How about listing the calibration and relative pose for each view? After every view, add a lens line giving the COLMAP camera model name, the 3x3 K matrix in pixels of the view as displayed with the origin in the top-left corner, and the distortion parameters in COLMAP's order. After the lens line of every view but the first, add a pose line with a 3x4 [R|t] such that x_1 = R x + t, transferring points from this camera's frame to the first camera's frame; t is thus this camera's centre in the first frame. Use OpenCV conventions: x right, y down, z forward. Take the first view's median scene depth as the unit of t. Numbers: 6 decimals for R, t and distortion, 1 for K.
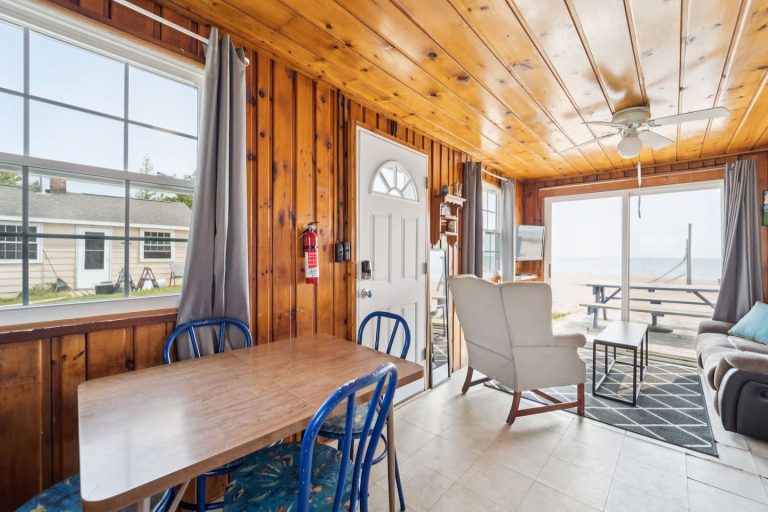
lens RADIAL K [[316.5, 0, 376.1], [0, 316.5, 253.1], [0, 0, 1]] dist [0.003406, -0.003783]
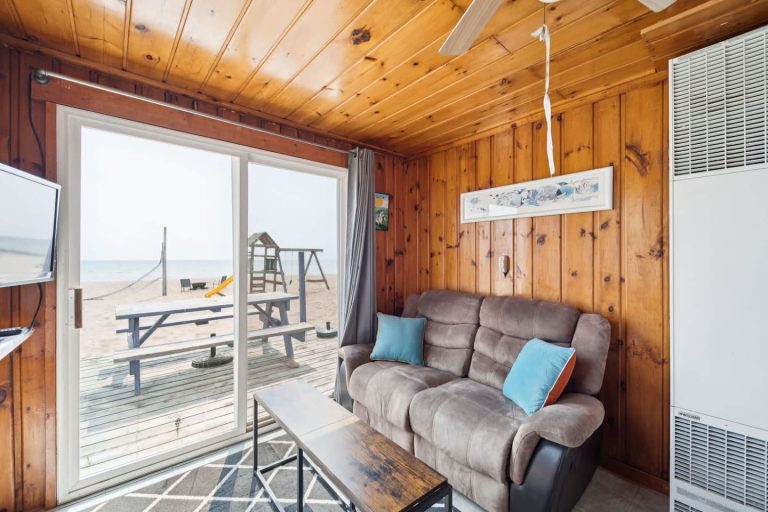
lens RADIAL K [[316.5, 0, 381.7], [0, 316.5, 257.6], [0, 0, 1]] dist [0.003406, -0.003783]
pose [[0.109795, -0.007044, 0.993929, 0.308488], [0.000012, 0.999975, 0.007085, -0.008827], [-0.993954, -0.000766, 0.109793, 0.843780]]
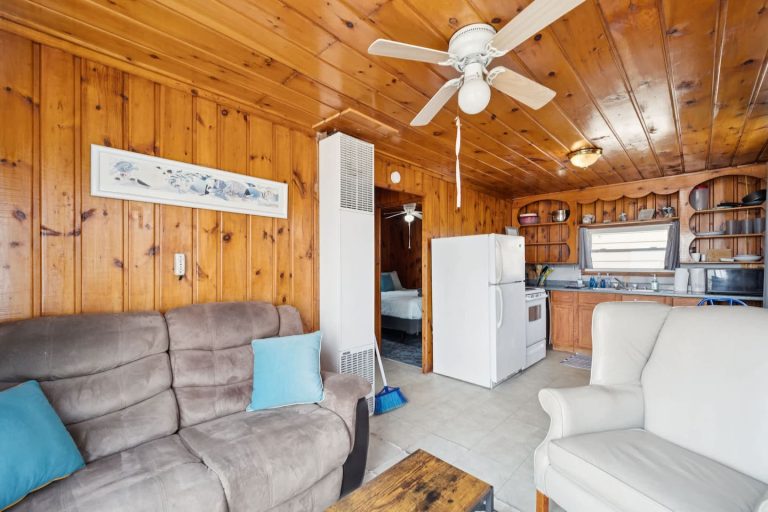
lens RADIAL K [[316.5, 0, 386.5], [0, 316.5, 266.8], [0, 0, 1]] dist [0.003406, -0.003783]
pose [[-0.999861, -0.012240, 0.011283, 0.700370], [-0.012160, 0.999901, 0.007078, 0.007436], [-0.011368, 0.006940, -0.999911, 1.203187]]
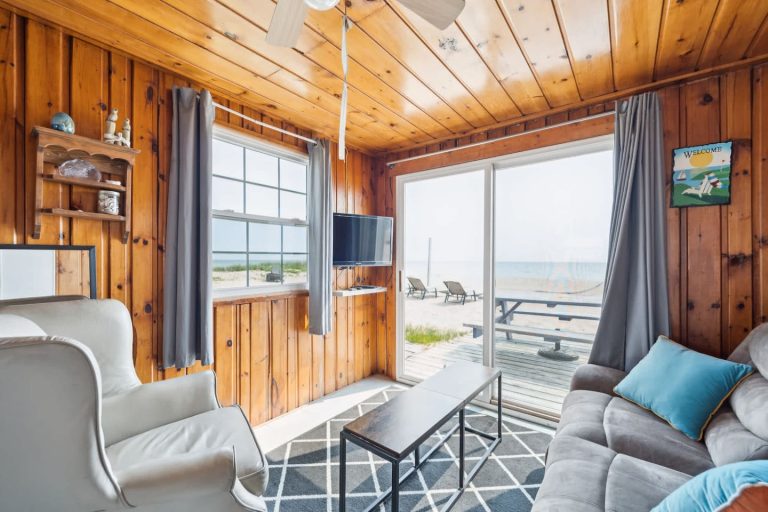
lens RADIAL K [[316.5, 0, 375.7], [0, 316.5, 259.8], [0, 0, 1]] dist [0.003406, -0.003783]
pose [[0.996644, -0.006113, 0.081632, 0.604026], [0.005854, 0.999977, 0.003414, 0.007565], [-0.081651, -0.002925, 0.996657, 0.437169]]
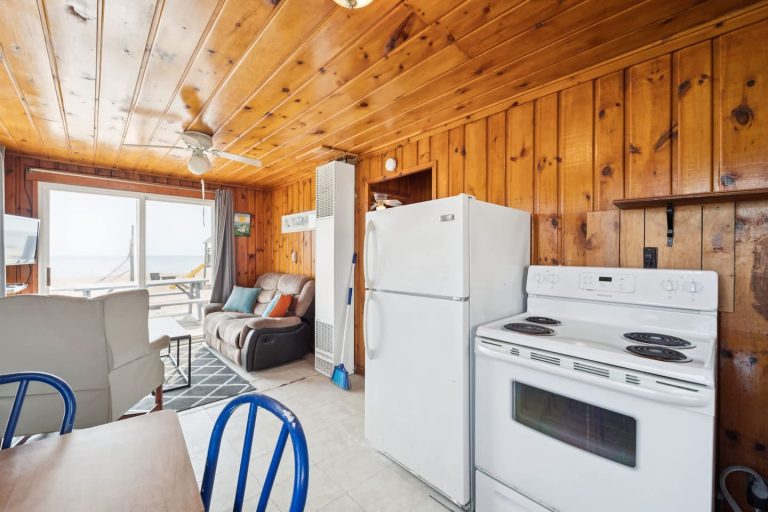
lens RADIAL K [[316.5, 0, 386.3], [0, 316.5, 254.1], [0, 0, 1]] dist [0.003406, -0.003783]
pose [[0.062082, -0.008735, 0.998033, -0.242527], [-0.000444, 0.999961, 0.008779, -0.011246], [-0.998071, -0.000988, 0.062076, 0.169519]]
